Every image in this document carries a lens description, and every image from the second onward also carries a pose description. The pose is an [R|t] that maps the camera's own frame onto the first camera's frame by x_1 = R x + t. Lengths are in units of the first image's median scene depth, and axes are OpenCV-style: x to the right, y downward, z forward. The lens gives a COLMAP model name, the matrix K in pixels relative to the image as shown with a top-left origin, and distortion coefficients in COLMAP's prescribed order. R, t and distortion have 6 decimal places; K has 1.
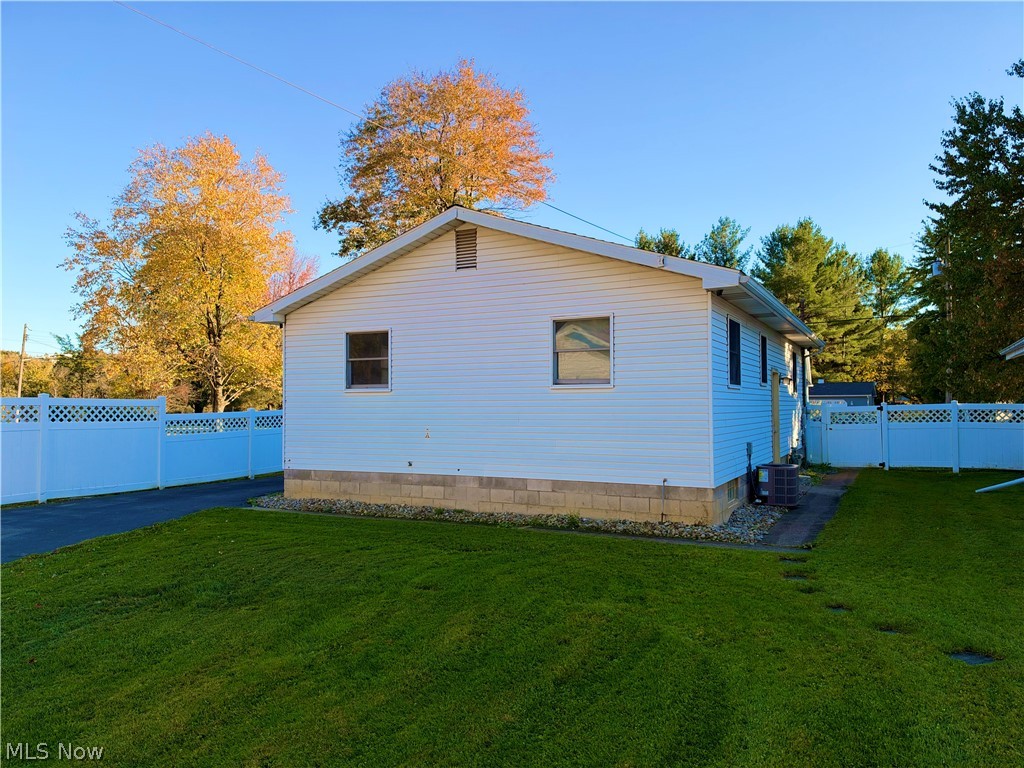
lens RADIAL K [[739.0, 0, 509.9], [0, 739.0, 380.8], [0, 0, 1]] dist [0.051879, -0.072358]
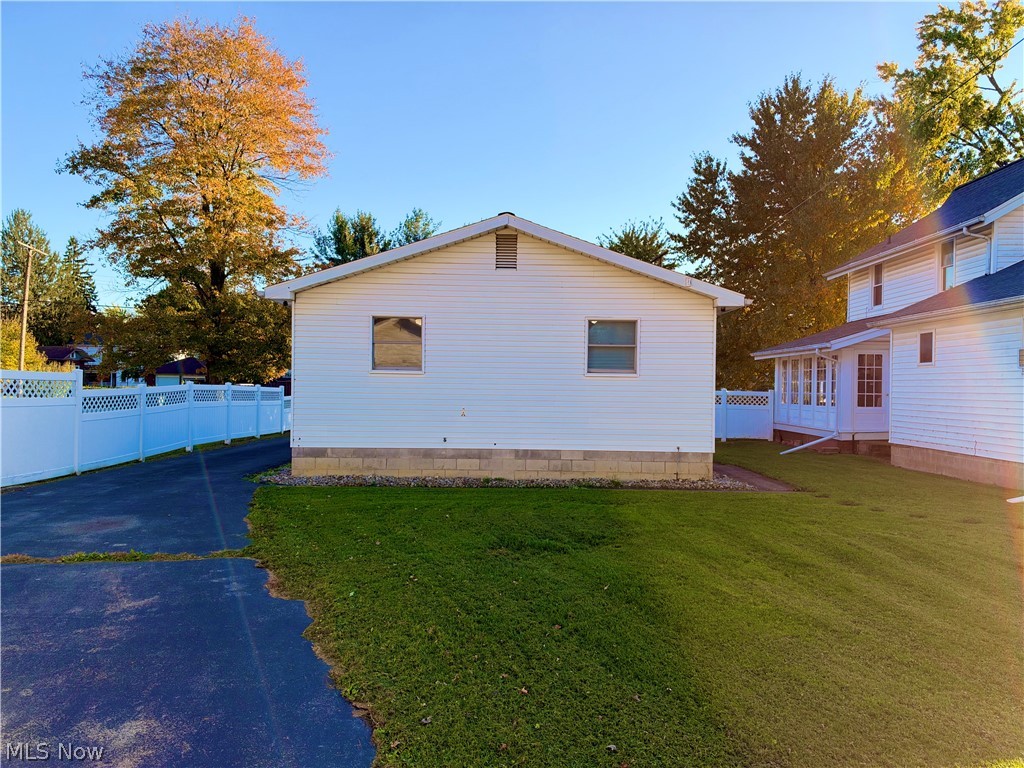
lens RADIAL K [[739.0, 0, 518.2], [0, 739.0, 386.4], [0, 0, 1]] dist [0.051879, -0.072358]
pose [[0.886432, 0.018503, 0.462489, -0.532120], [-0.034241, 0.999084, 0.025657, 0.000430], [-0.461591, -0.038579, 0.886254, -0.026663]]
